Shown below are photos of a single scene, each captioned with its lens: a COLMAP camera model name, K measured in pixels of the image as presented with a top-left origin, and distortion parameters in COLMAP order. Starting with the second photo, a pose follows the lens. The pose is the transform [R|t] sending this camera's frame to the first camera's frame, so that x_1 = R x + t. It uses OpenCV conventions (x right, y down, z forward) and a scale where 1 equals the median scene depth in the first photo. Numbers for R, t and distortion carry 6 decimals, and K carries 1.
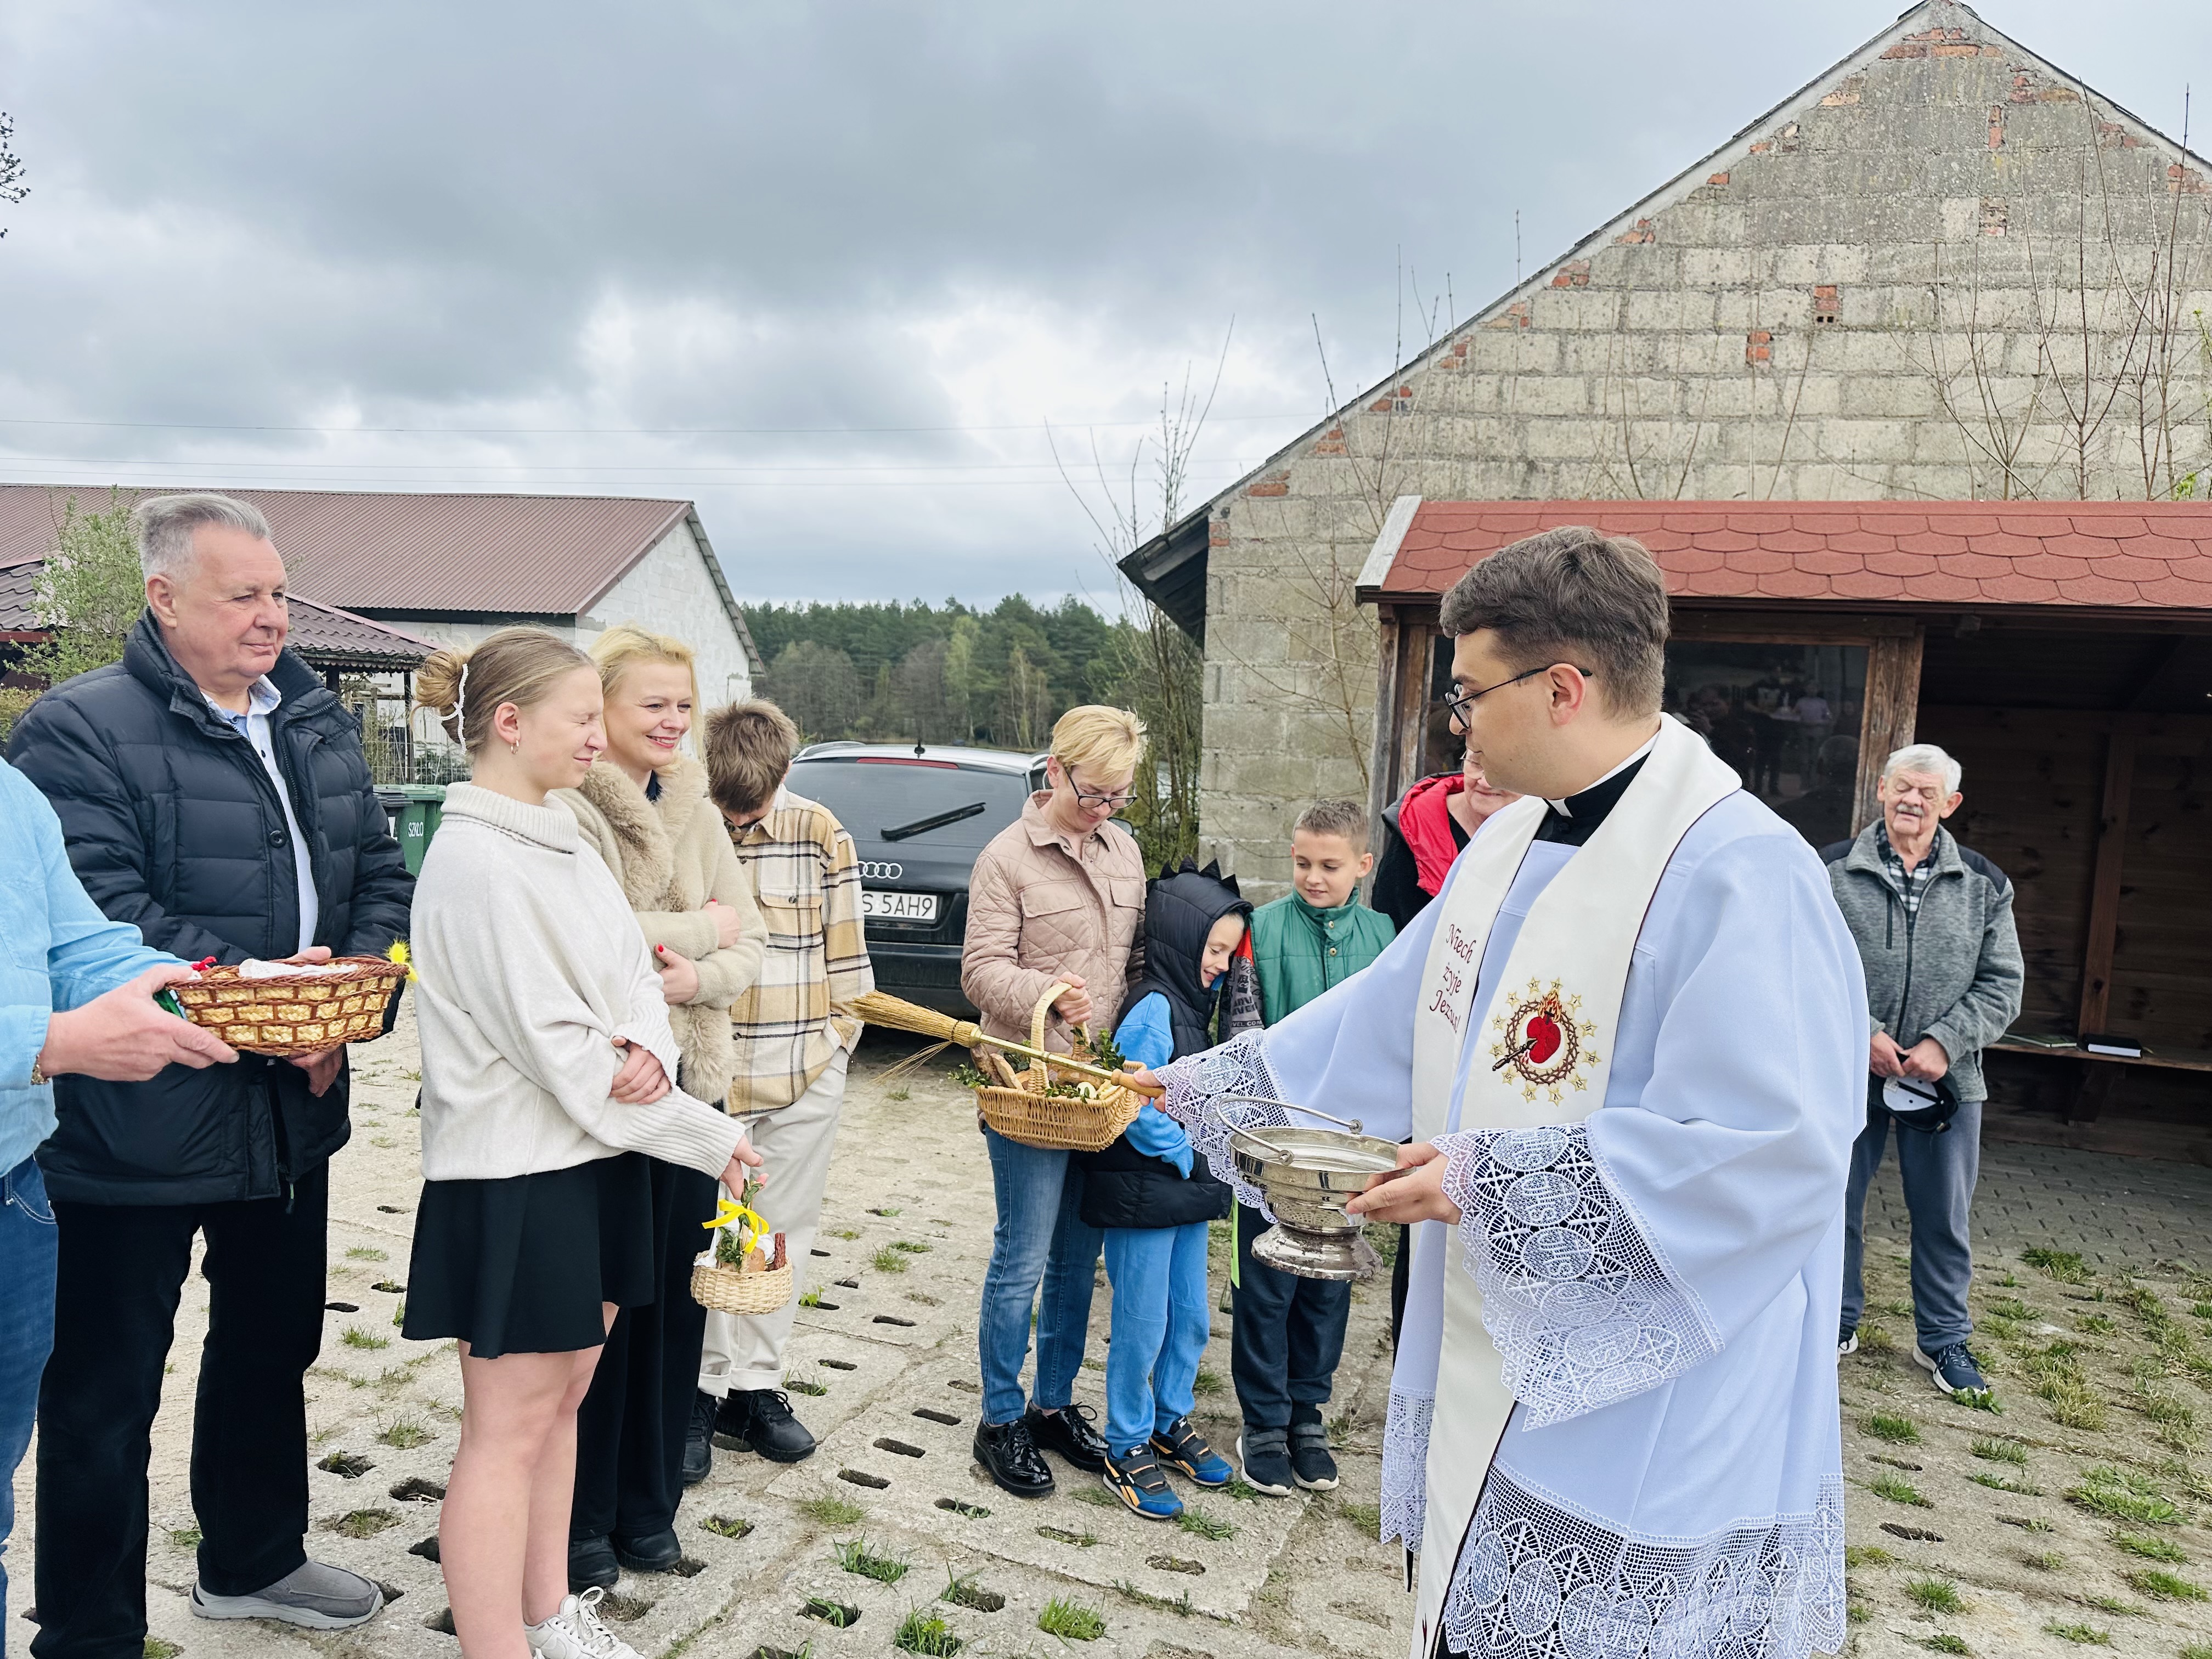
lens RADIAL K [[1548.4, 0, 1095.0], [0, 1548.4, 822.7], [0, 0, 1]] dist [0.043166, -0.045988]
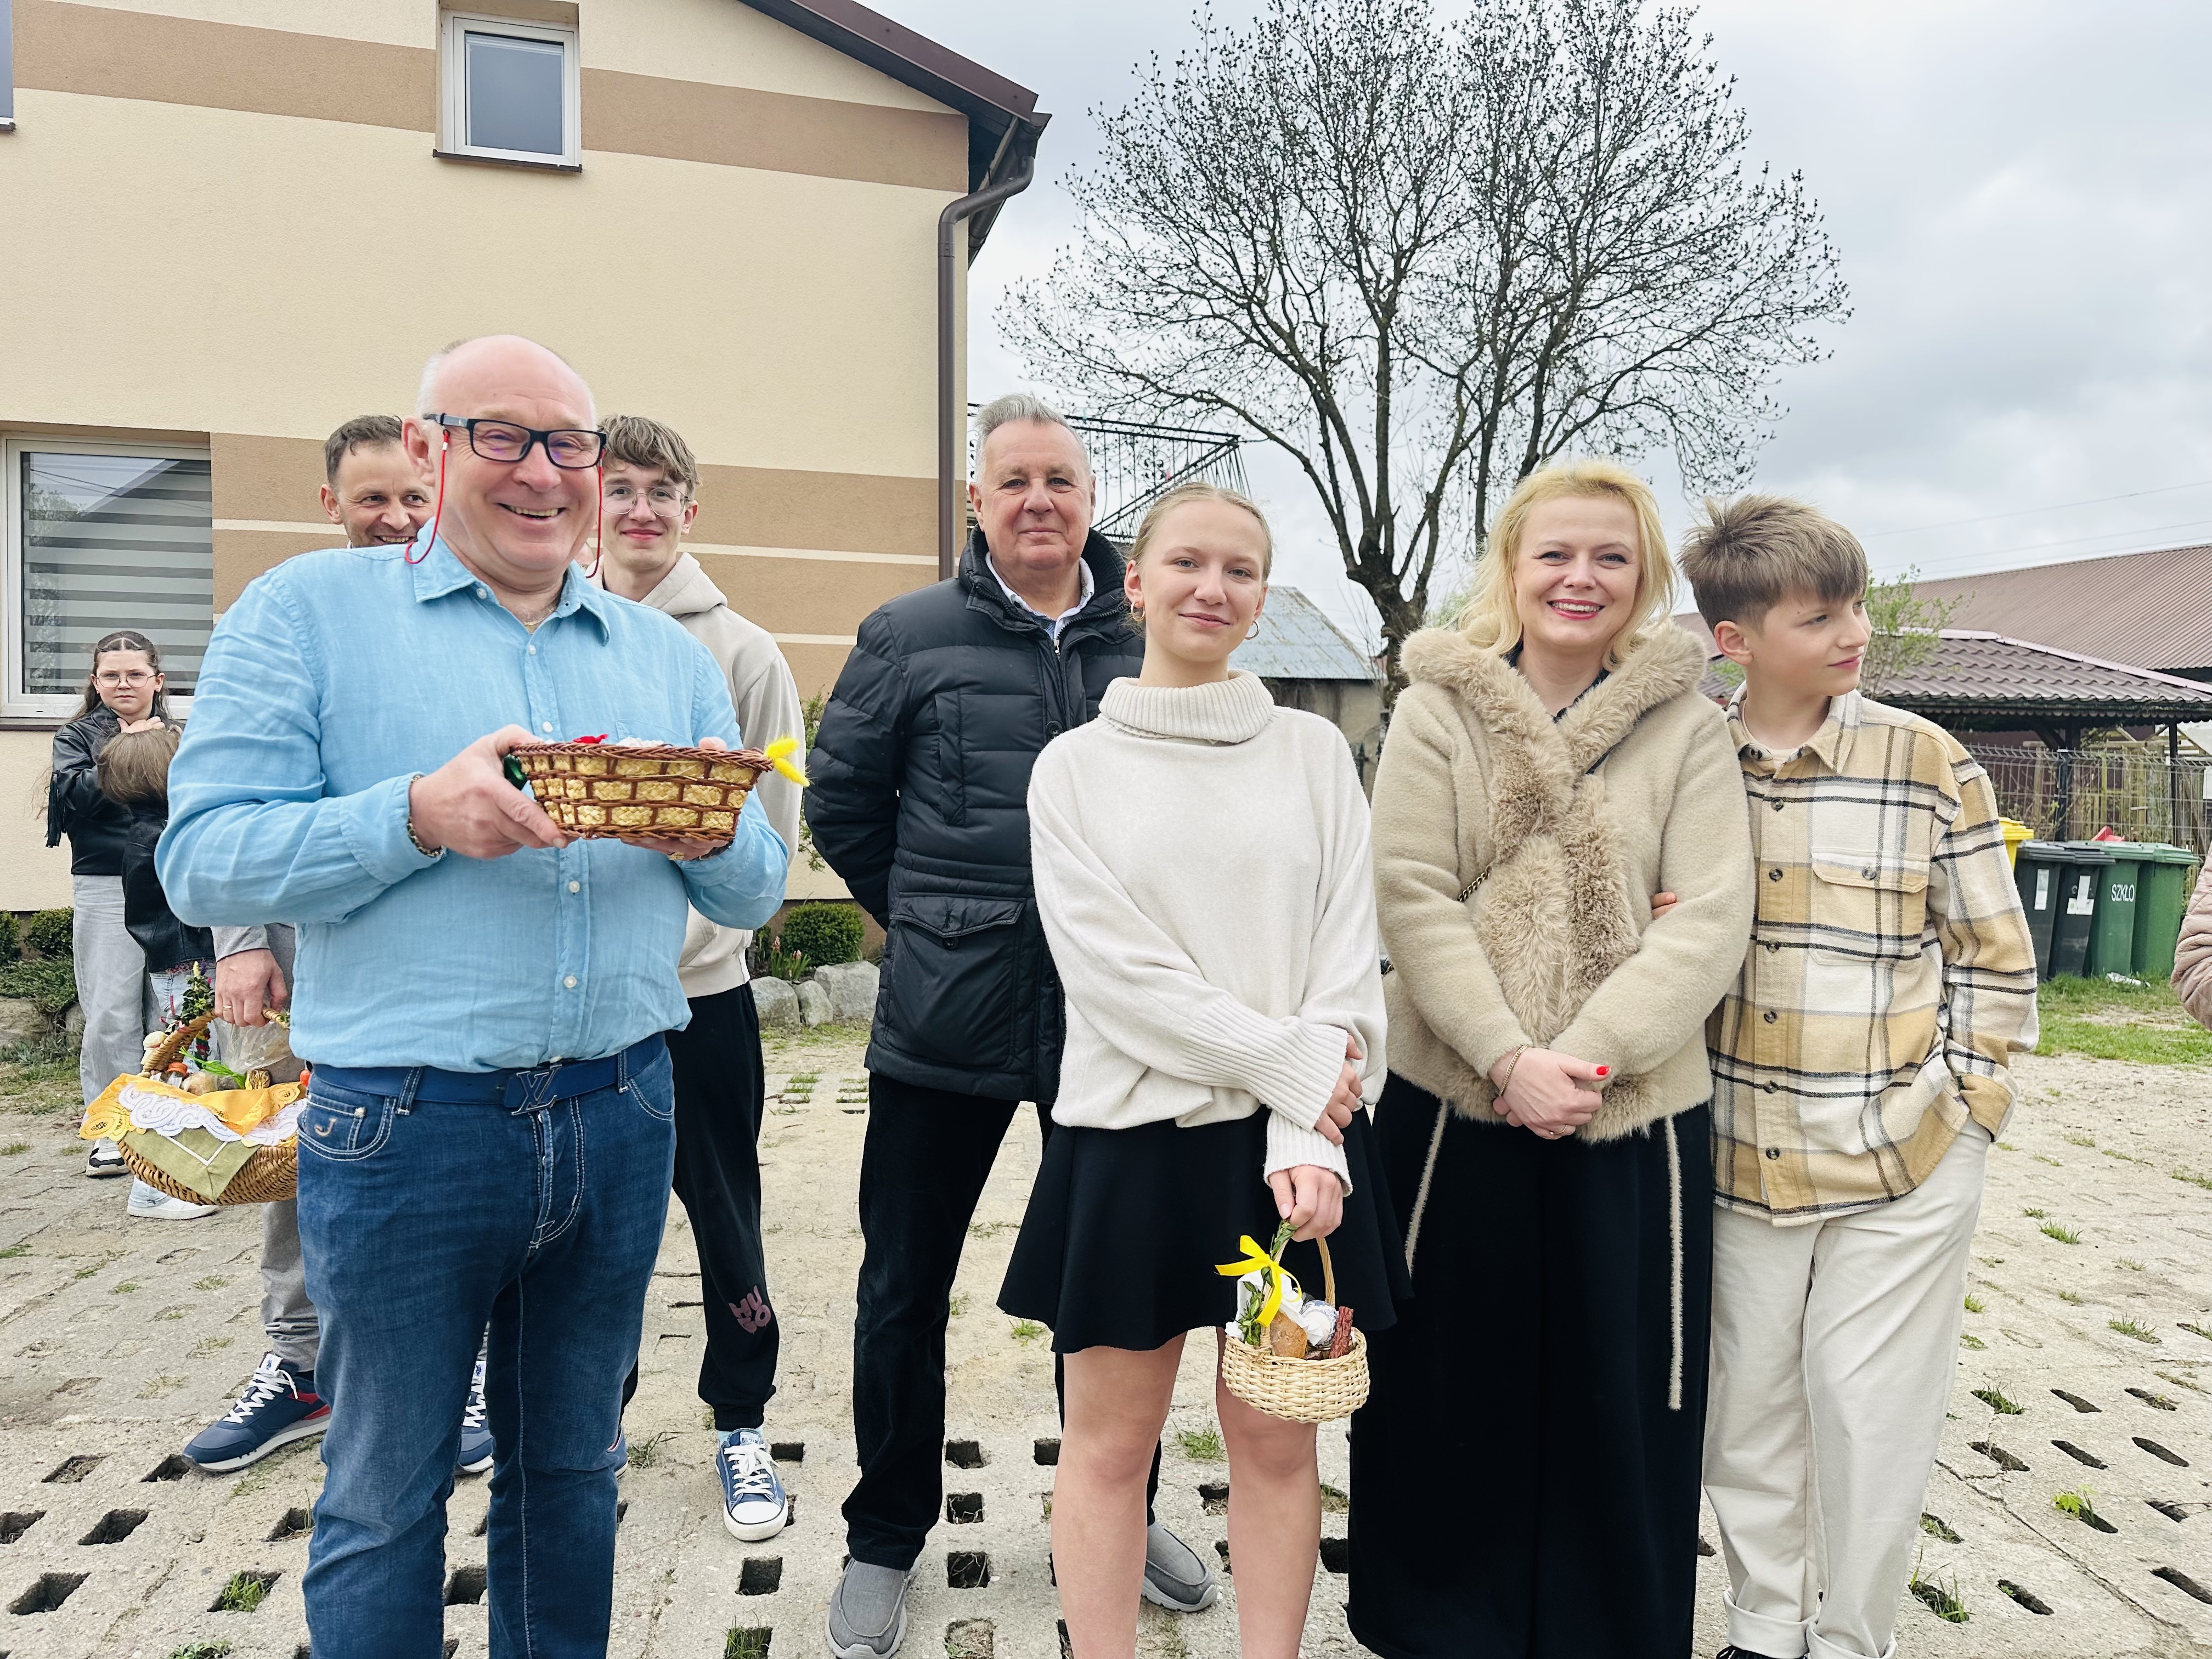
lens RADIAL K [[1548.4, 0, 1125.4], [0, 1548.4, 799.7], [0, 0, 1]] dist [0.043166, -0.045988]
pose [[0.463255, -0.017772, -0.886047, 0.103589], [-0.048283, 0.997808, -0.045258, 0.024217], [0.884909, 0.063747, 0.461382, 0.138711]]
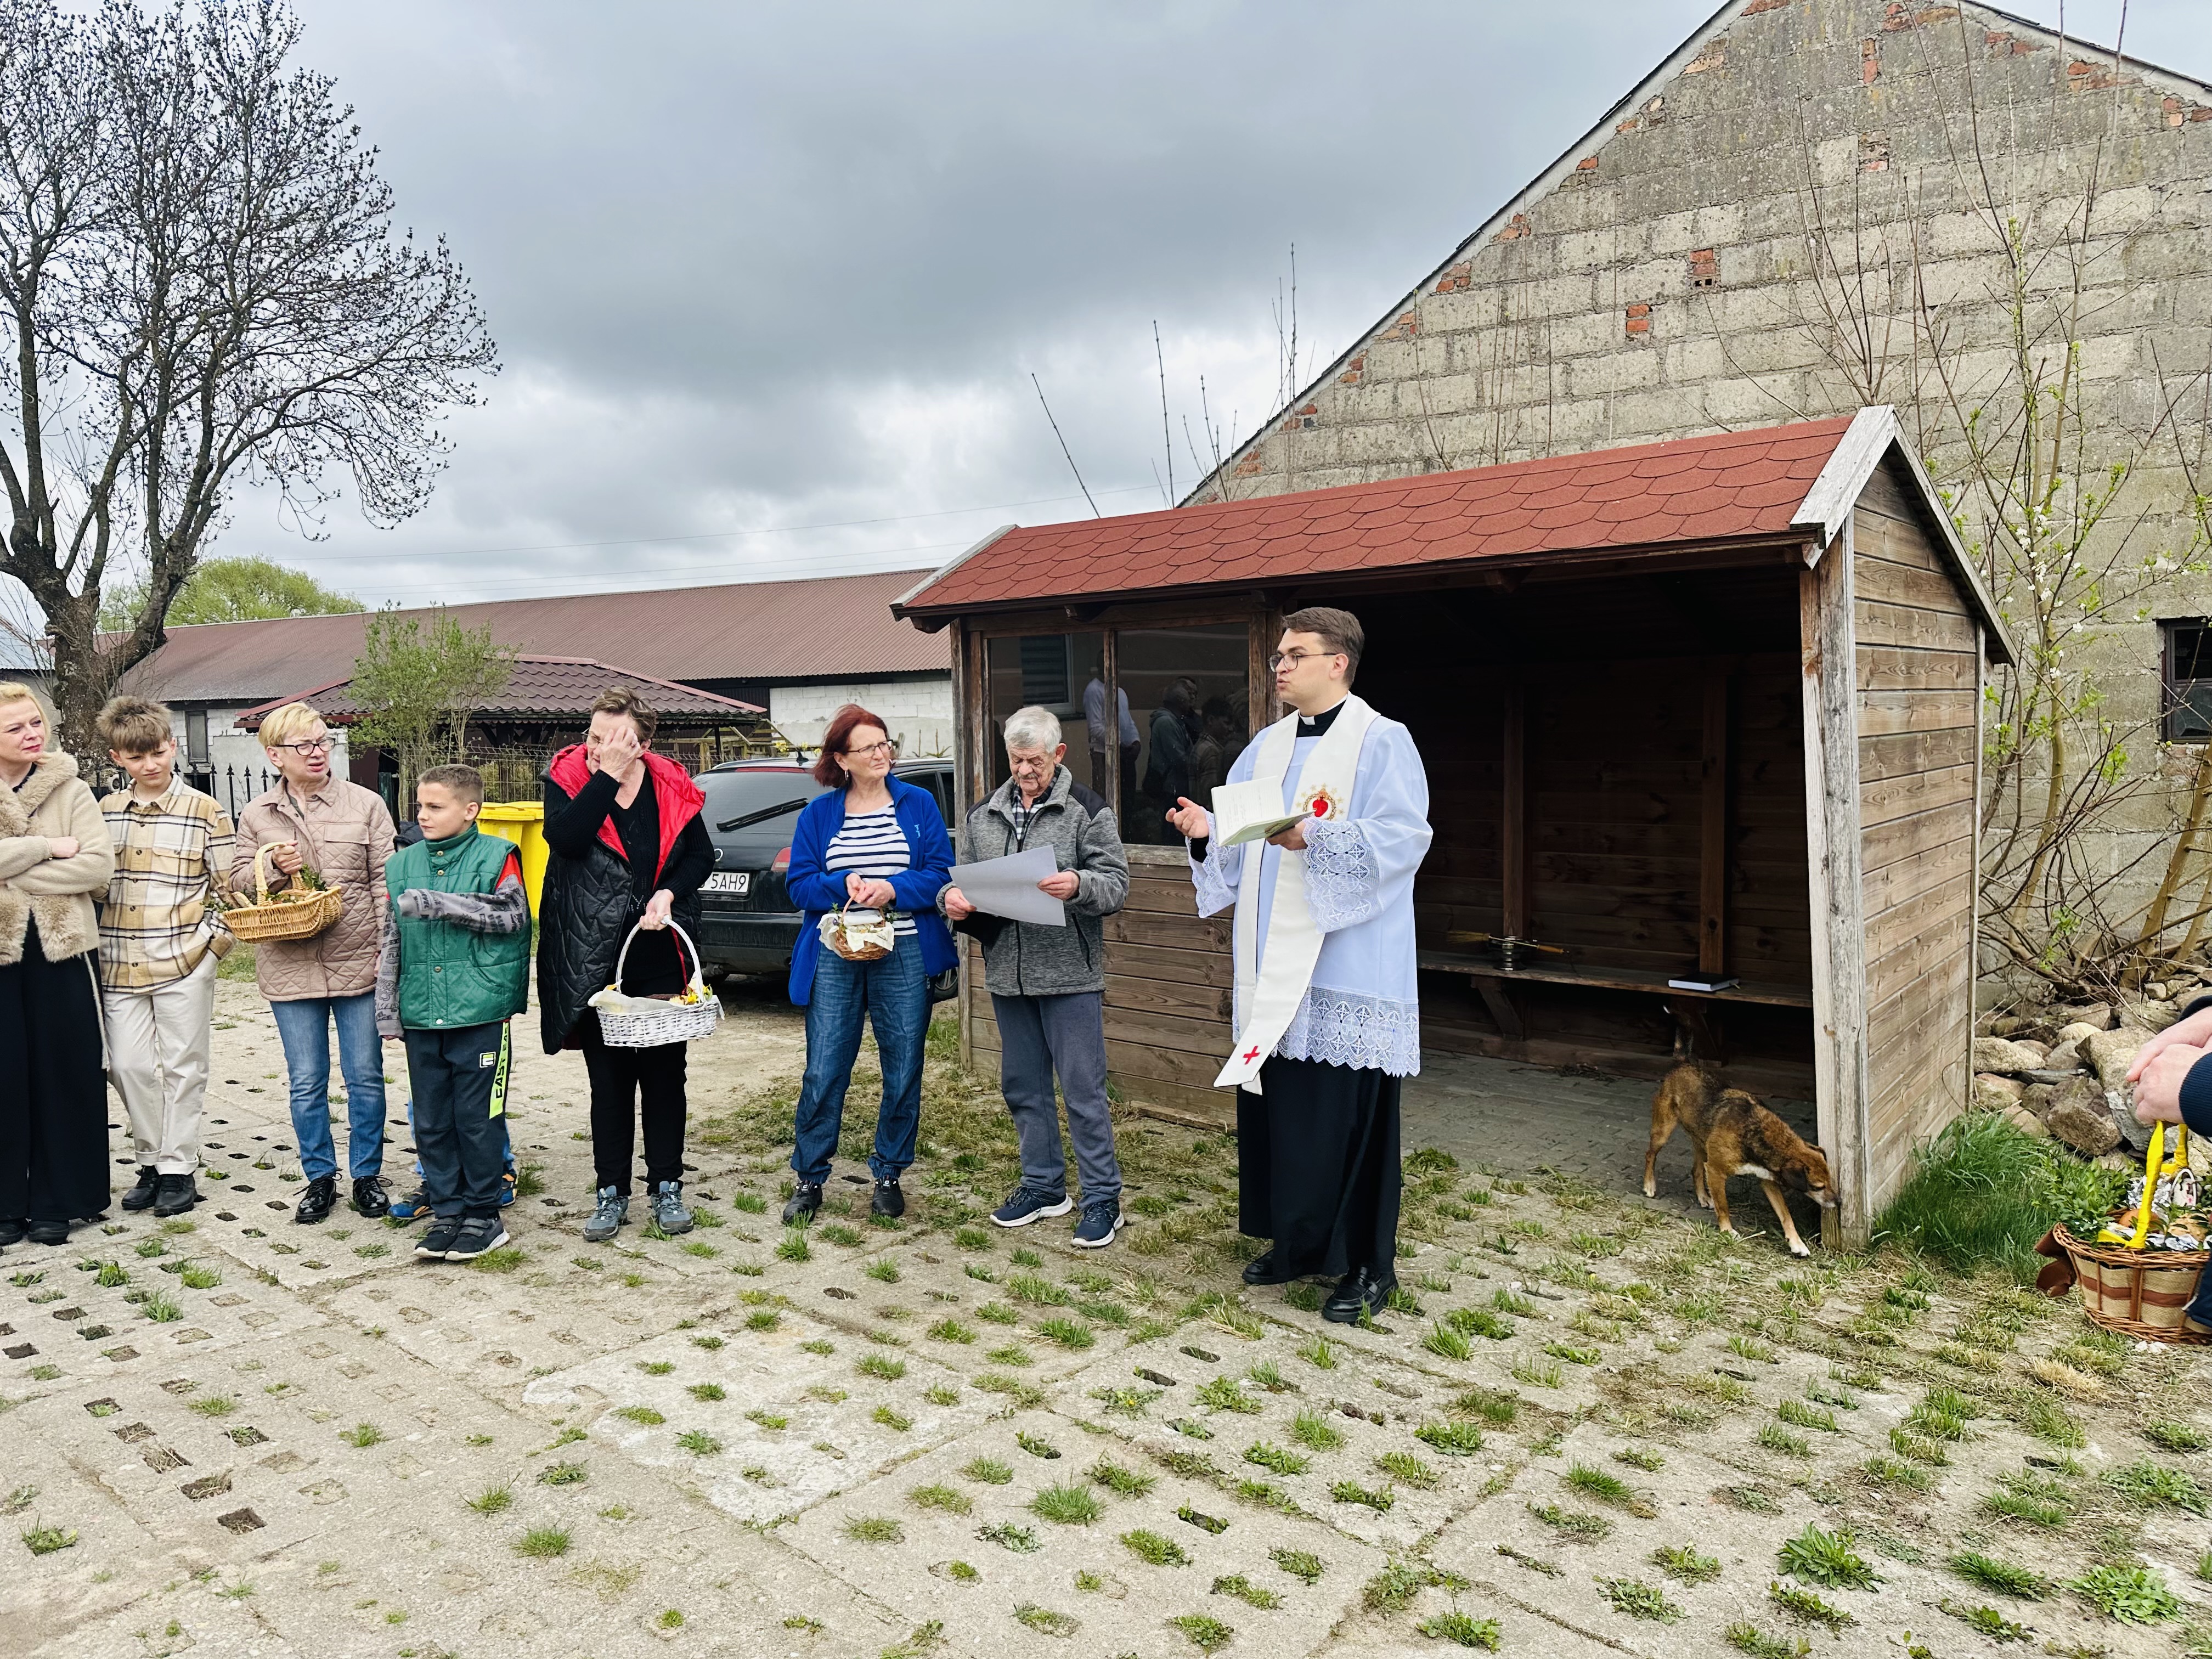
lens RADIAL K [[1548.4, 0, 1099.1], [0, 1548.4, 809.7], [0, 0, 1]] dist [0.043166, -0.045988]
pose [[0.938719, -0.044190, -0.341839, 0.430156], [0.035341, 0.998860, -0.032077, 0.033027], [0.342867, 0.018030, 0.939211, -0.065132]]
